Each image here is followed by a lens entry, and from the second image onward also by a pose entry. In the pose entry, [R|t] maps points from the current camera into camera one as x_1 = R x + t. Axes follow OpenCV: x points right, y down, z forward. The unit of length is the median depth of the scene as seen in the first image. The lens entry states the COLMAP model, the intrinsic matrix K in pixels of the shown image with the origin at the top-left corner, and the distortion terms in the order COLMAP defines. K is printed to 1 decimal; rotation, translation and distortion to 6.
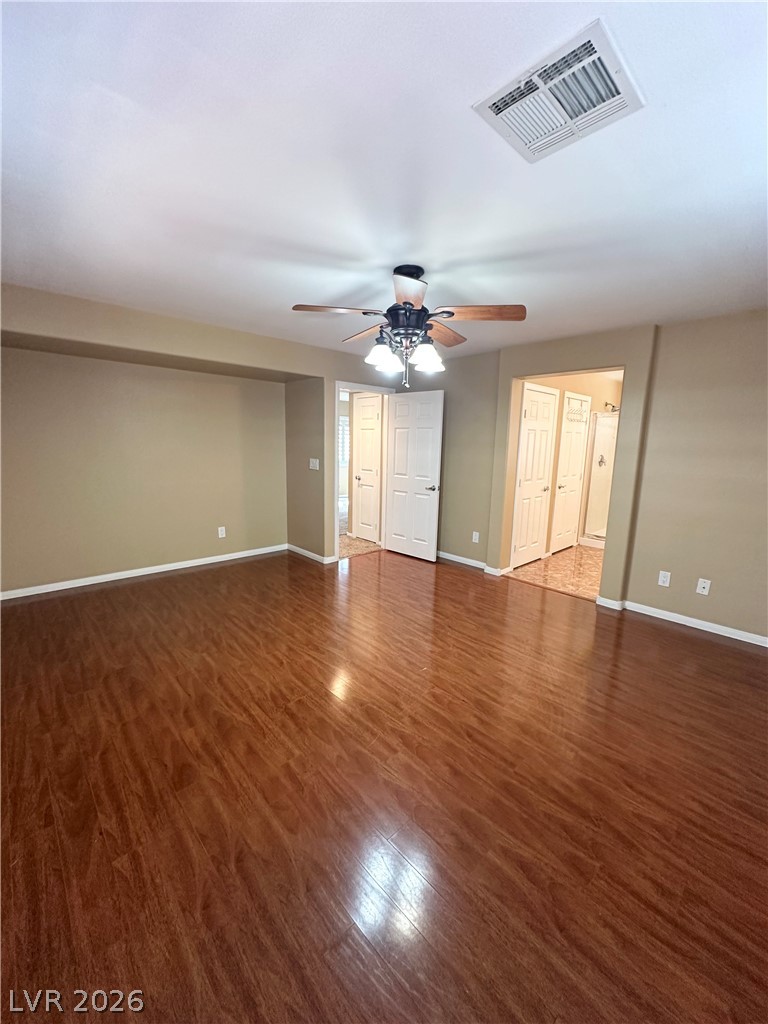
lens RADIAL K [[409.0, 0, 391.0], [0, 409.0, 508.3], [0, 0, 1]] dist [-0.002715, -0.000290]
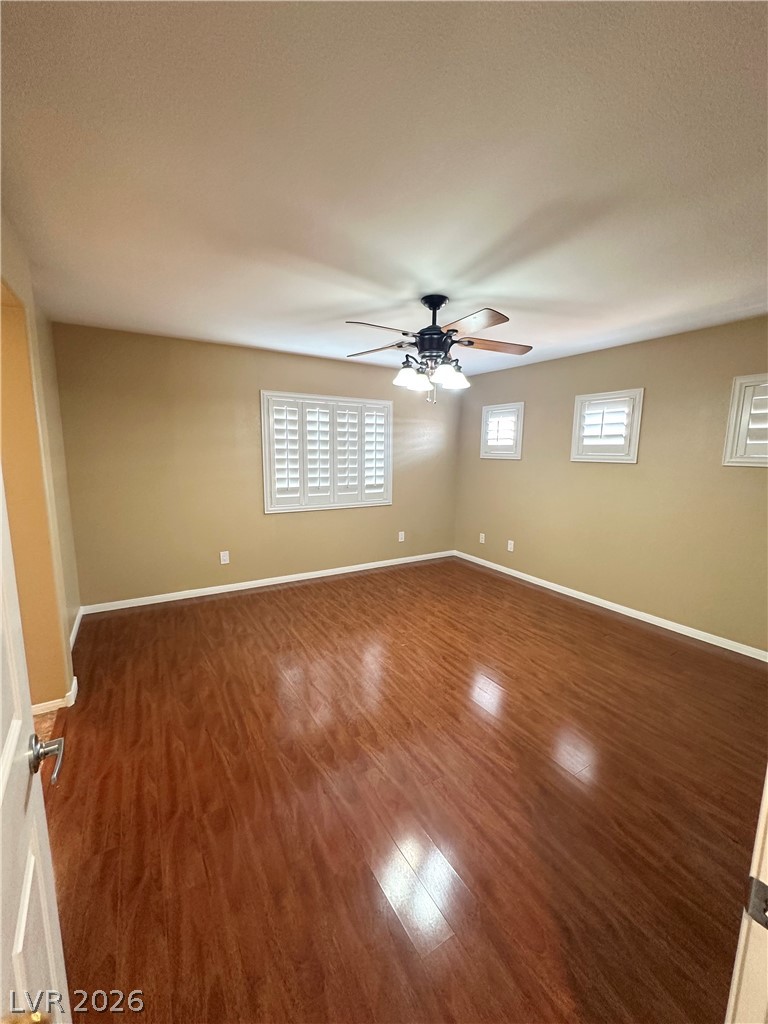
lens RADIAL K [[409.0, 0, 403.6], [0, 409.0, 516.1], [0, 0, 1]] dist [-0.002715, -0.000290]
pose [[-0.982870, -0.065801, 0.172153, -0.111535], [-0.007653, 0.947858, 0.318601, -0.383742], [-0.184140, 0.311826, -0.932125, 2.310232]]
